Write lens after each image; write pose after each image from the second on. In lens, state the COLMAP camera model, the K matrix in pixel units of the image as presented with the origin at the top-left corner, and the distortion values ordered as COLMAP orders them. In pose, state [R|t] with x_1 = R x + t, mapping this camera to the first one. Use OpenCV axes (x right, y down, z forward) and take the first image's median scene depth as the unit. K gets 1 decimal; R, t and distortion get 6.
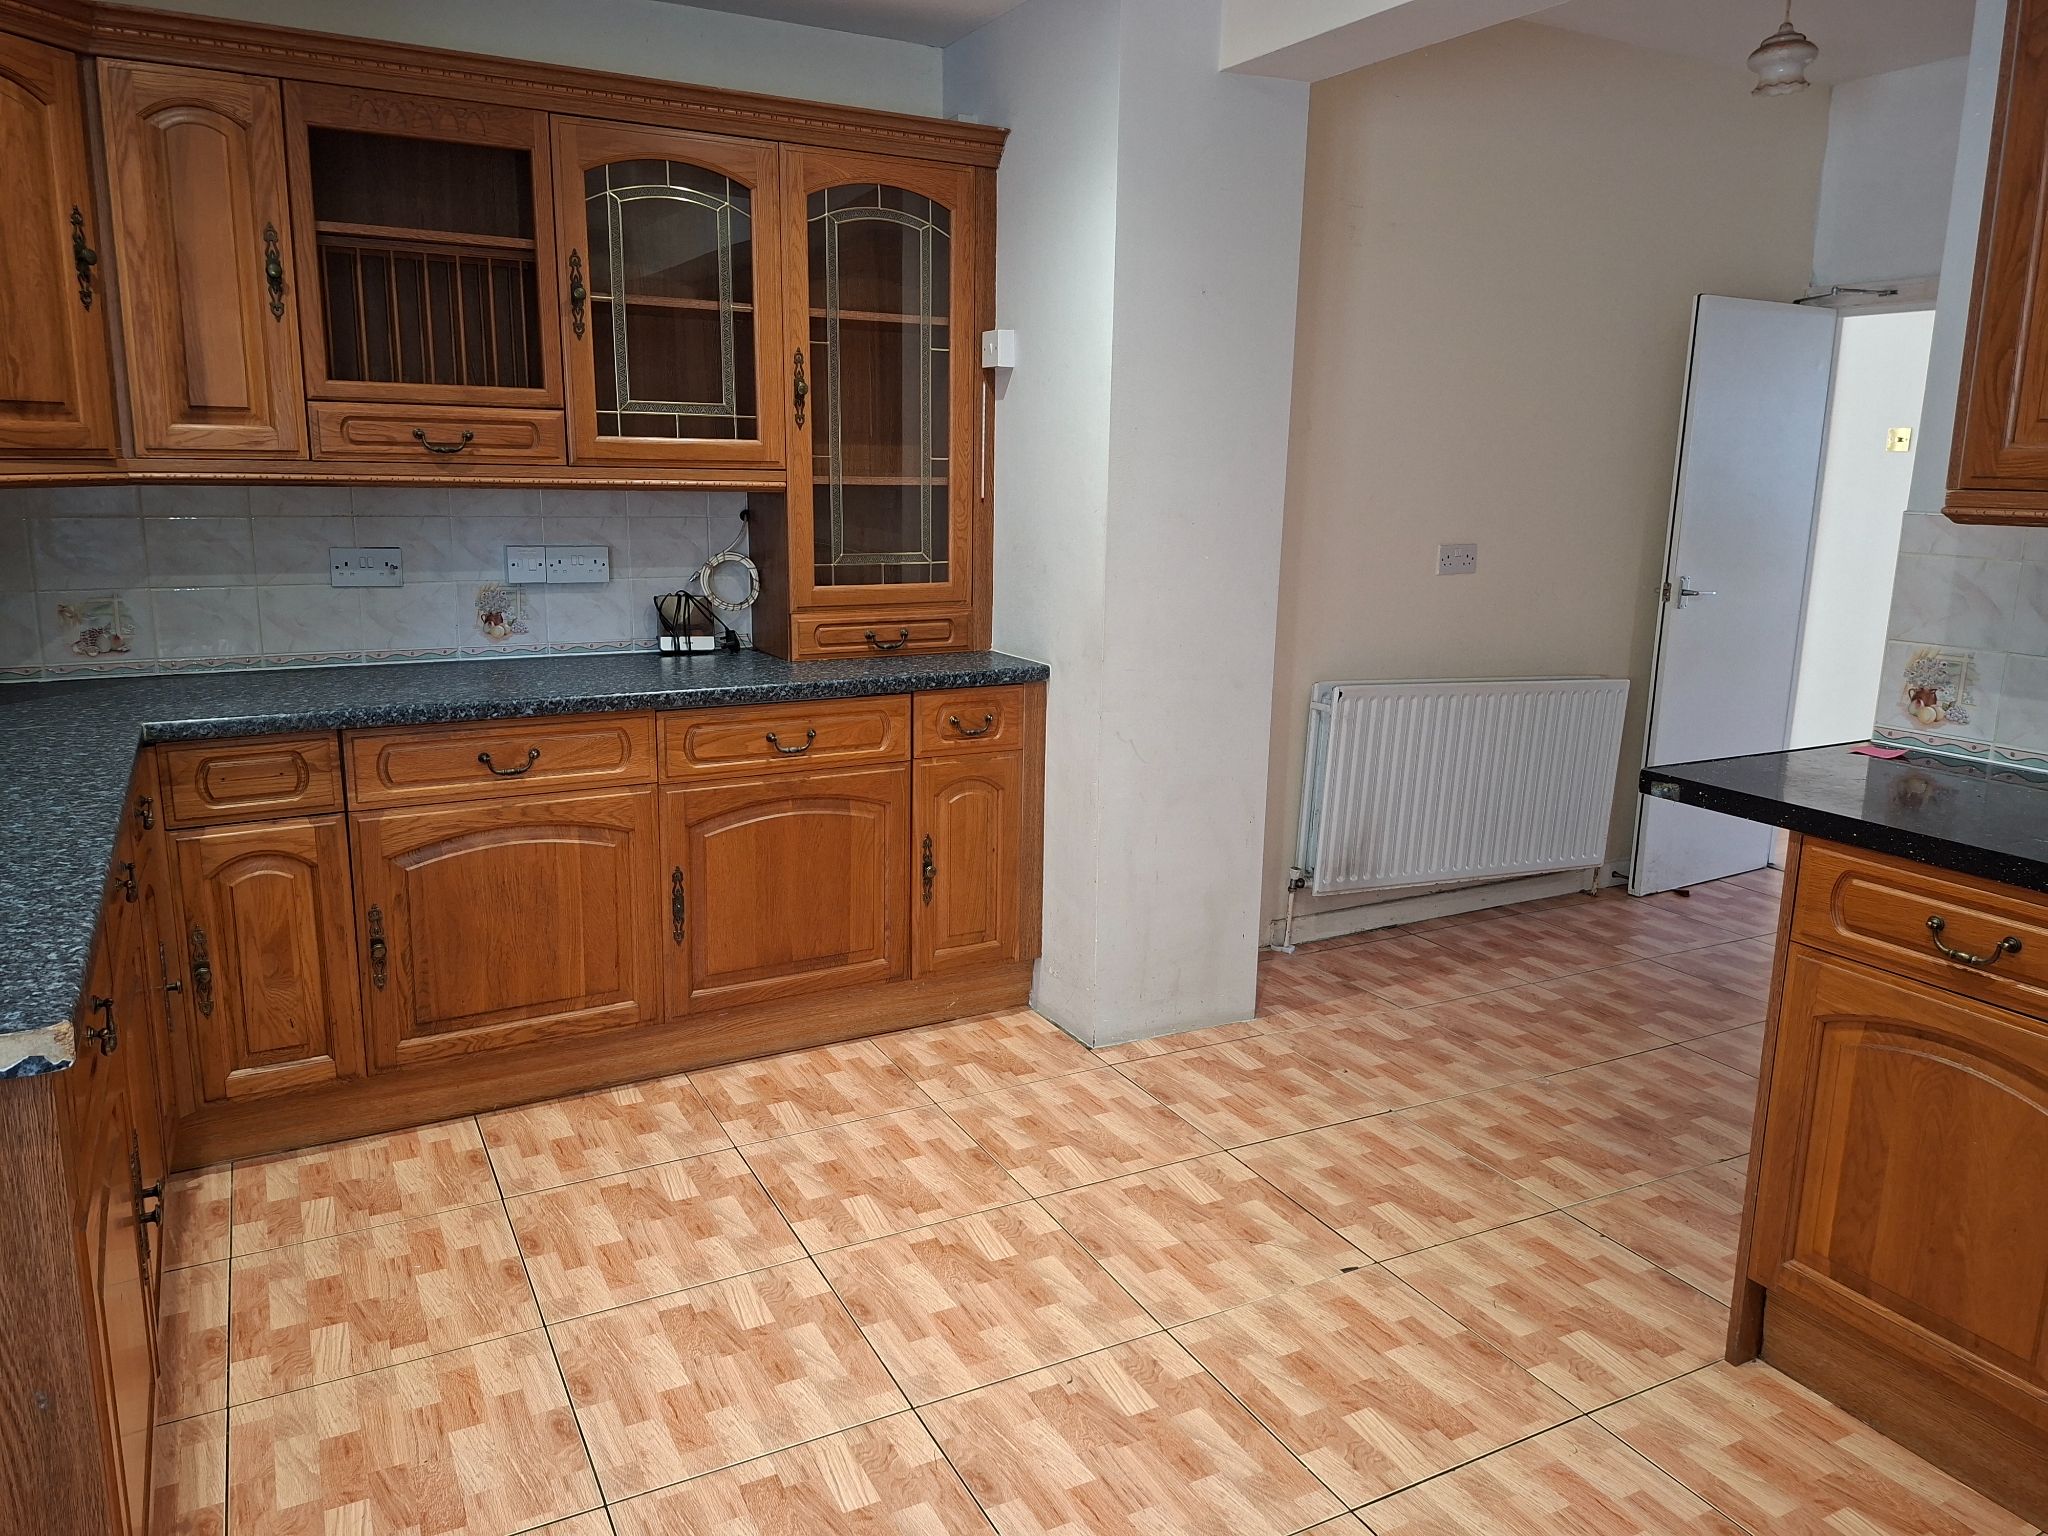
lens RADIAL K [[1406.1, 0, 997.7], [0, 1406.1, 743.9], [0, 0, 1]] dist [0.059304, -0.059870]
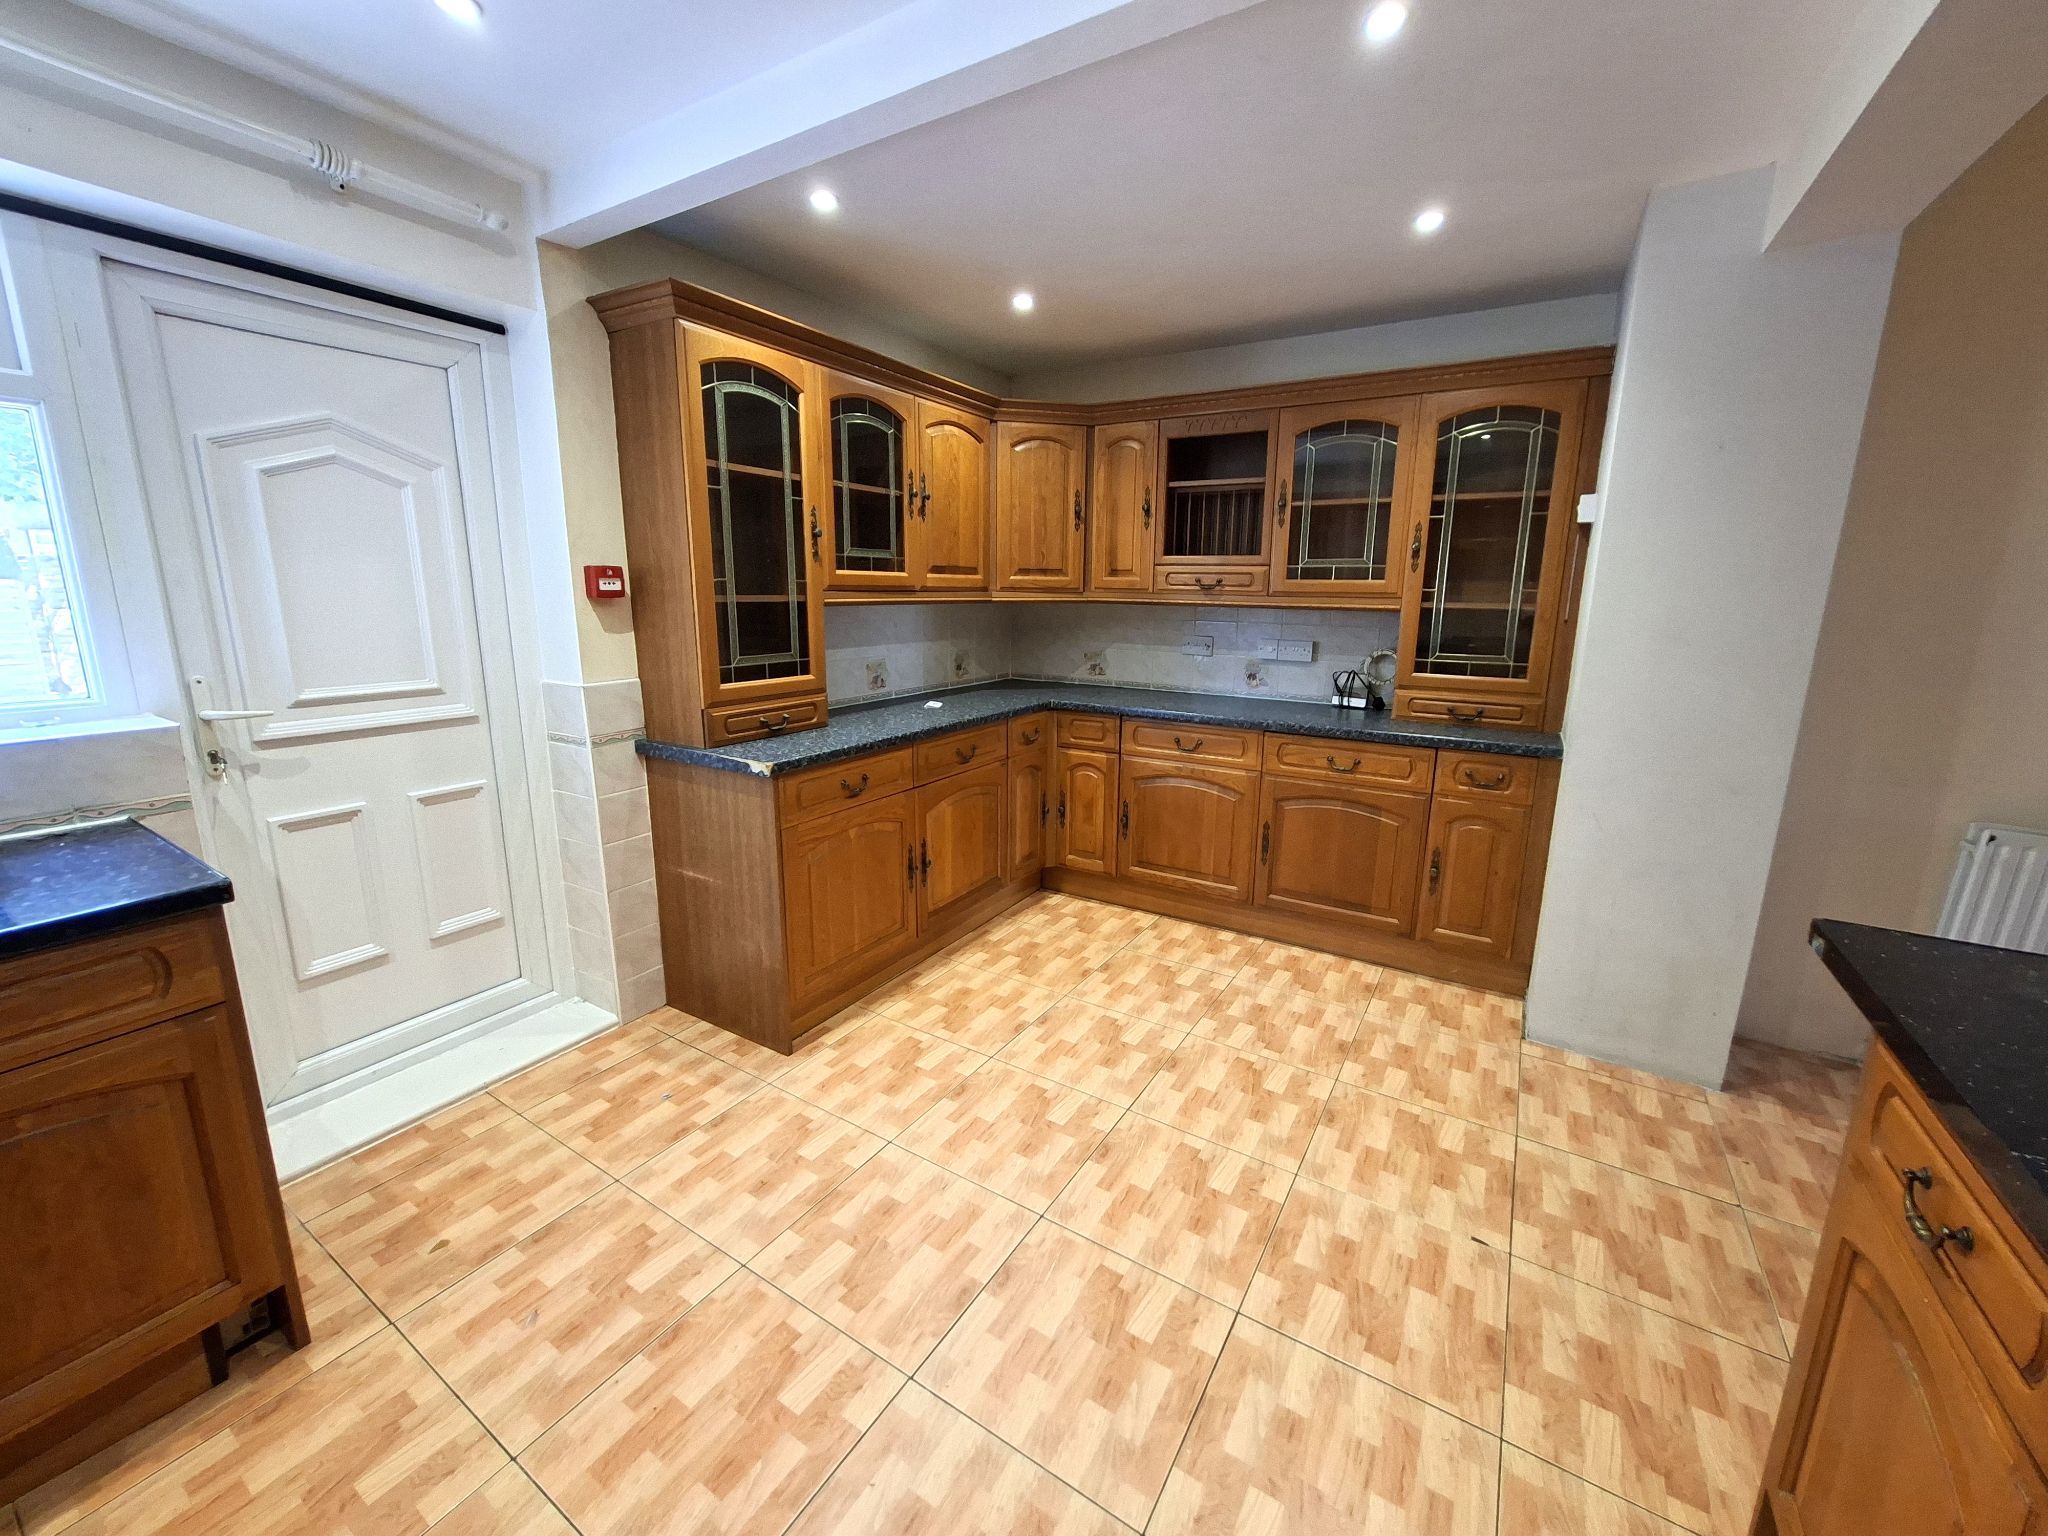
lens RADIAL K [[809.3, 0, 1035.0], [0, 809.3, 747.3], [0, 0, 1]] dist [-0.007845, 0.003184]
pose [[0.511400, 0.160911, -0.844143, 0.517009], [-0.172900, 0.981491, 0.082345, -0.040978], [0.841769, 0.103841, 0.529756, 0.228424]]
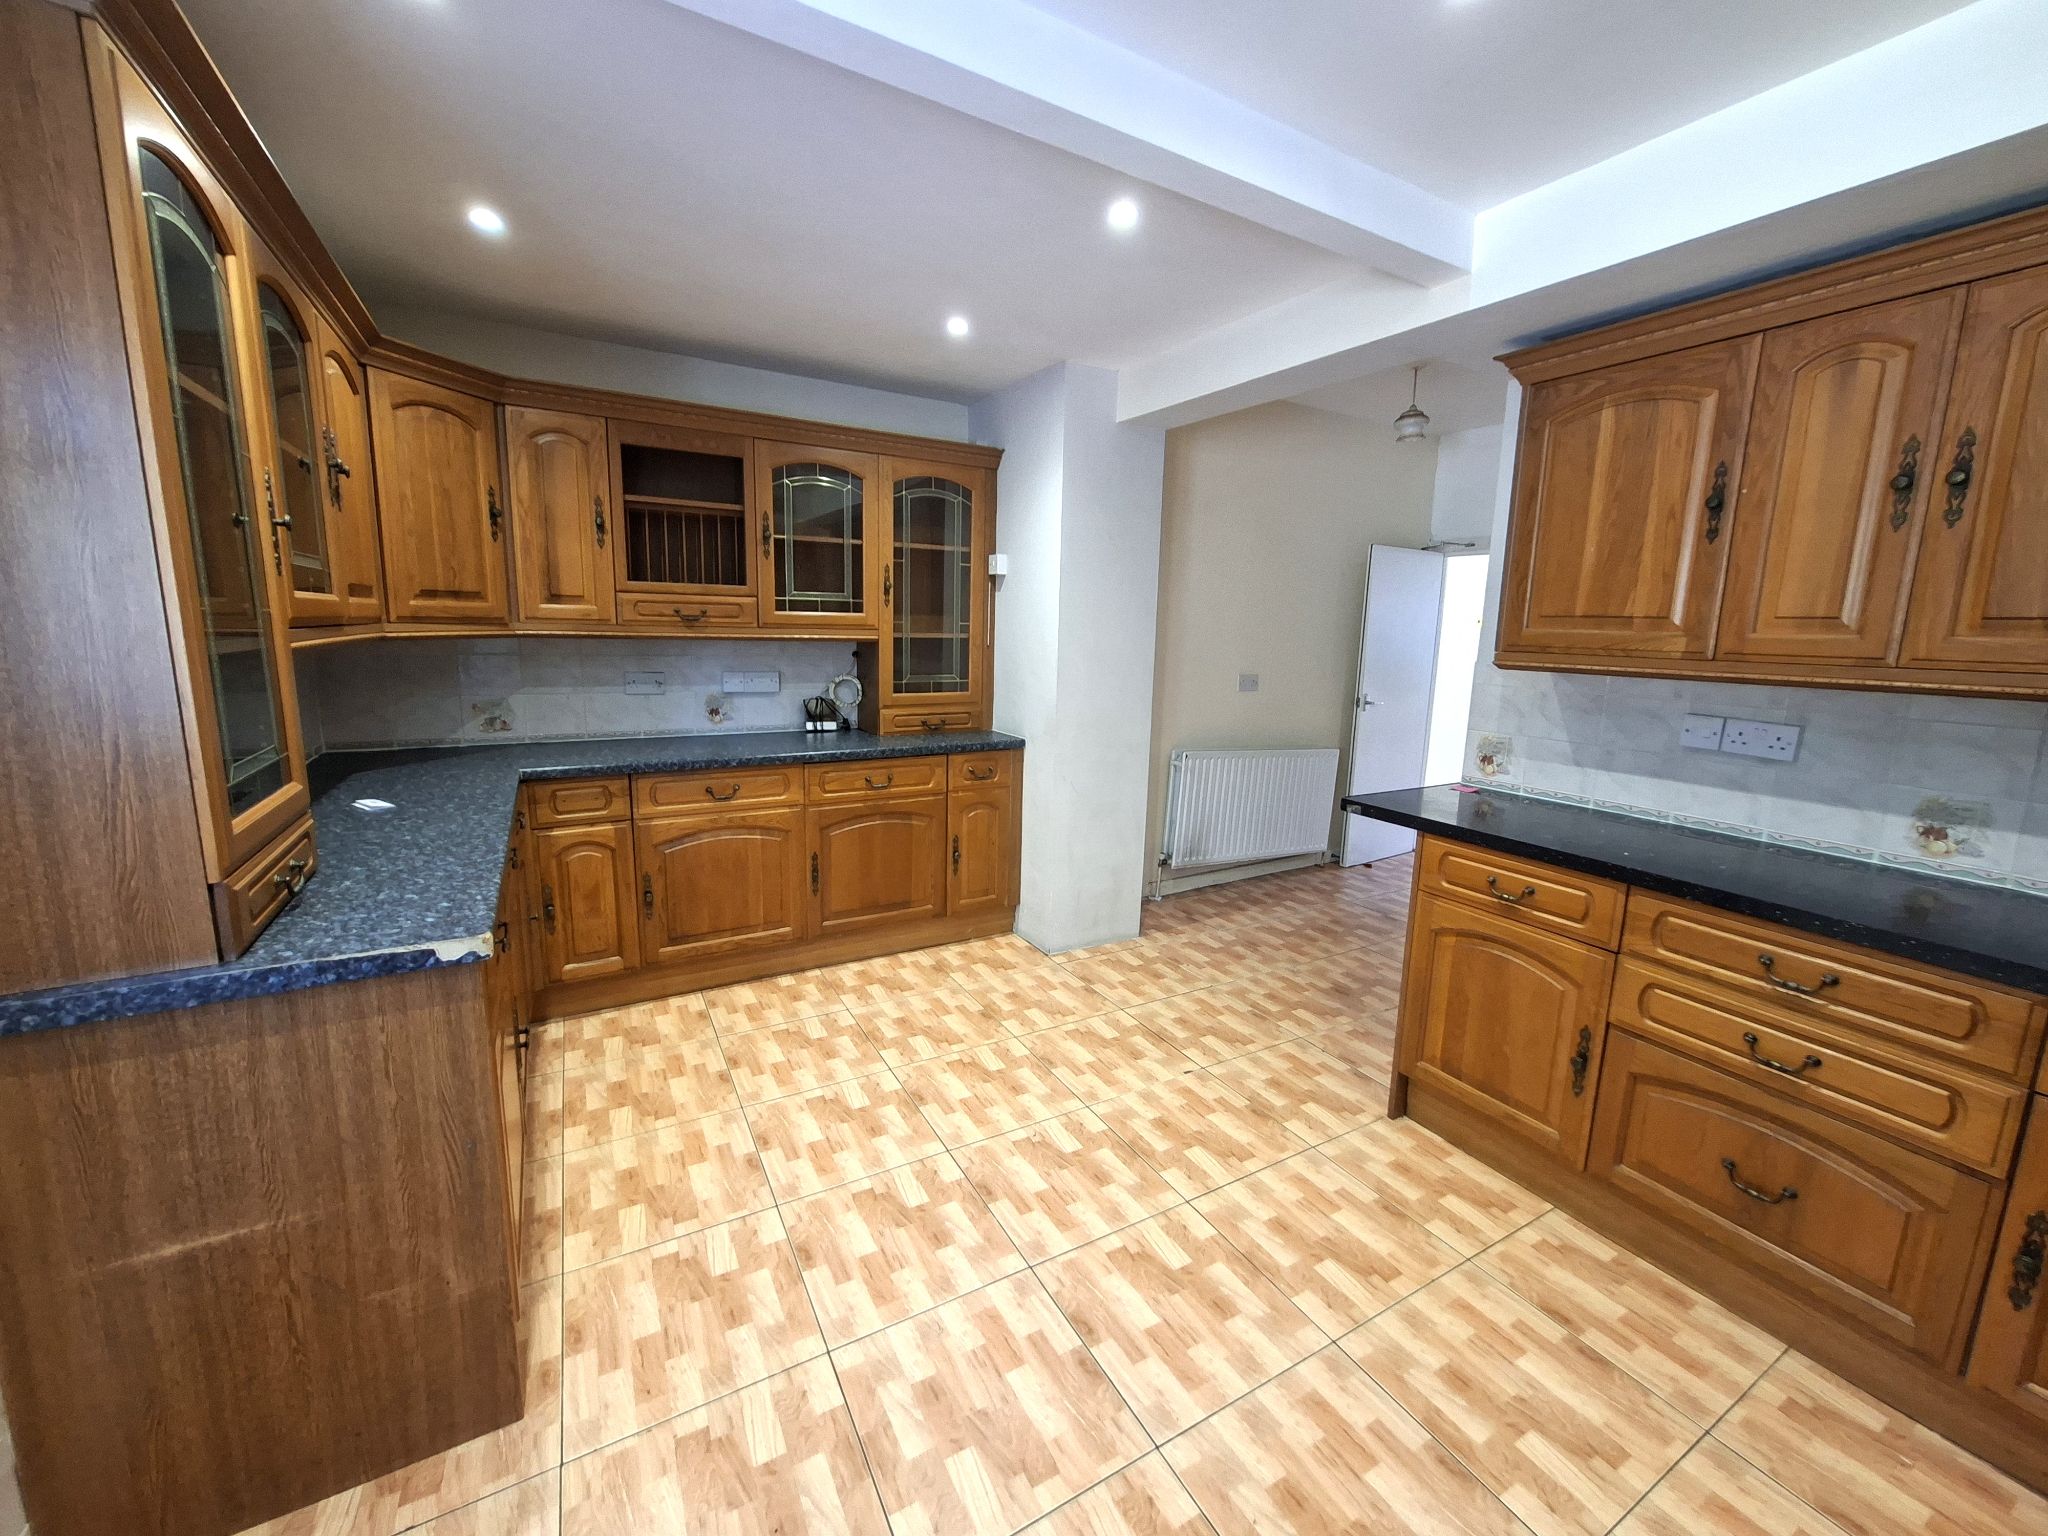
lens RADIAL K [[809.3, 0, 1026.9], [0, 809.3, 750.4], [0, 0, 1]] dist [-0.007845, 0.003184]
pose [[0.999231, 0.005039, 0.038880, -0.001278], [-0.003472, 0.999184, -0.040248, -0.000312], [-0.039051, 0.040082, 0.998433, -0.039021]]
